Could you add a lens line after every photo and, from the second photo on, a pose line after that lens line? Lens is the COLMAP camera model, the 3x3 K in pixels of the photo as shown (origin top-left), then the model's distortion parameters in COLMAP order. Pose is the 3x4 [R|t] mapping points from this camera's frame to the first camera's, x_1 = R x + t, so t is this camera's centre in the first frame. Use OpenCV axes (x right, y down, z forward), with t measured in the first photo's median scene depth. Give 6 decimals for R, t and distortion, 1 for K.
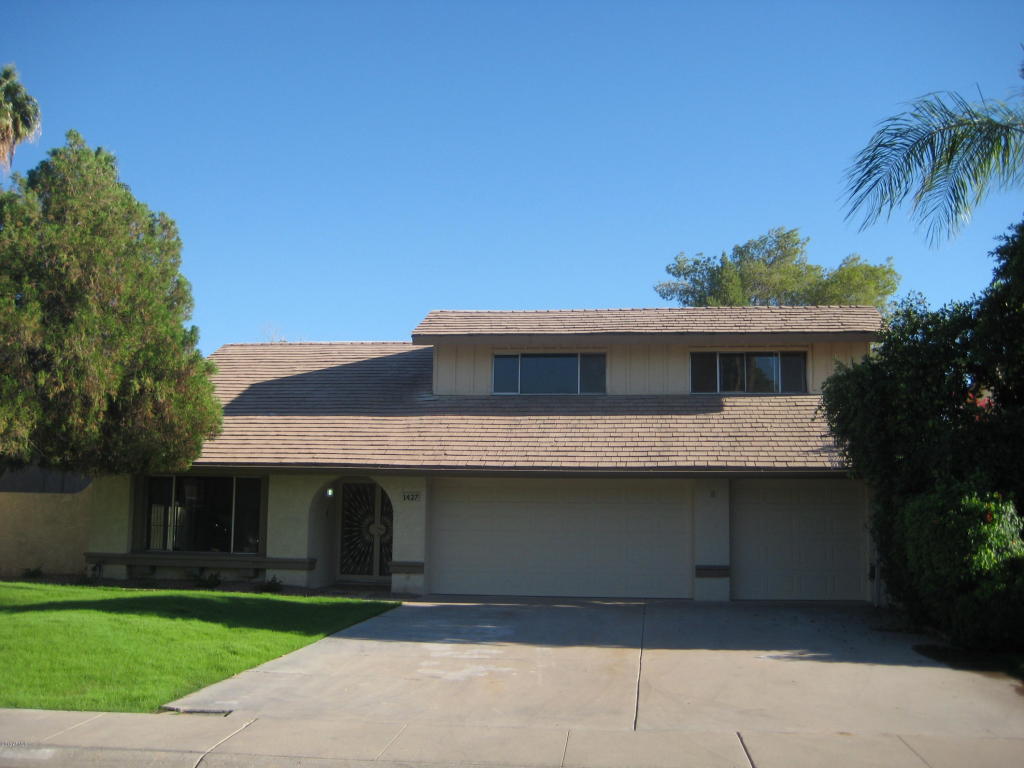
lens RADIAL K [[1070.5, 0, 506.2], [0, 1070.5, 393.6], [0, 0, 1]] dist [-0.098690, 0.000000]
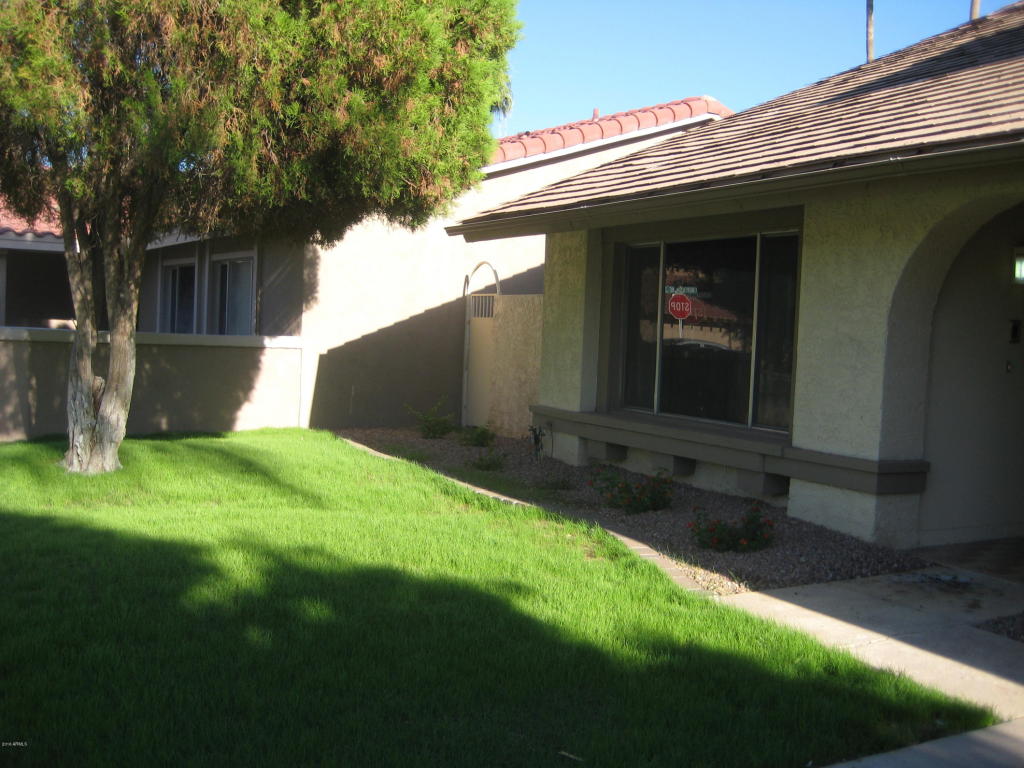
lens RADIAL K [[1070.5, 0, 509.7], [0, 1070.5, 381.9], [0, 0, 1]] dist [-0.098690, 0.000000]
pose [[0.565643, 0.046441, -0.823342, 0.018499], [0.066391, 0.992607, 0.101600, 0.089141], [0.821973, -0.112132, 0.558378, 0.721537]]
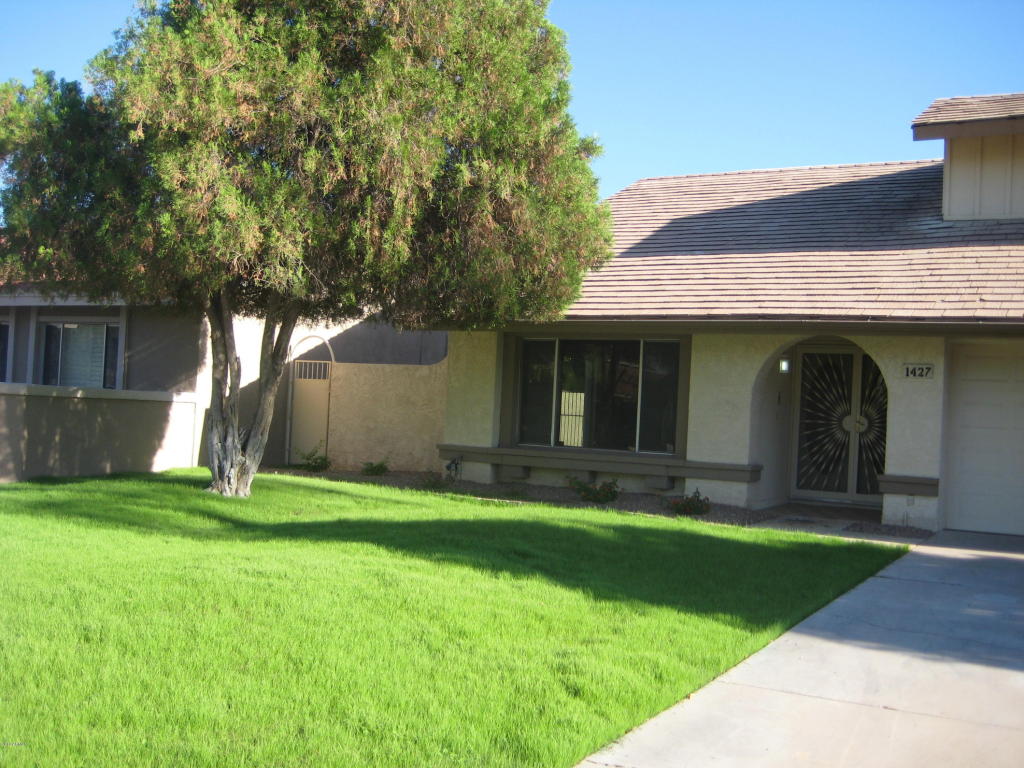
lens RADIAL K [[1070.5, 0, 513.3], [0, 1070.5, 390.1], [0, 0, 1]] dist [-0.098690, 0.000000]
pose [[0.921135, 0.021700, -0.388639, -0.067810], [0.014061, 0.995938, 0.088937, 0.050046], [0.388990, -0.087387, 0.917088, 0.353041]]
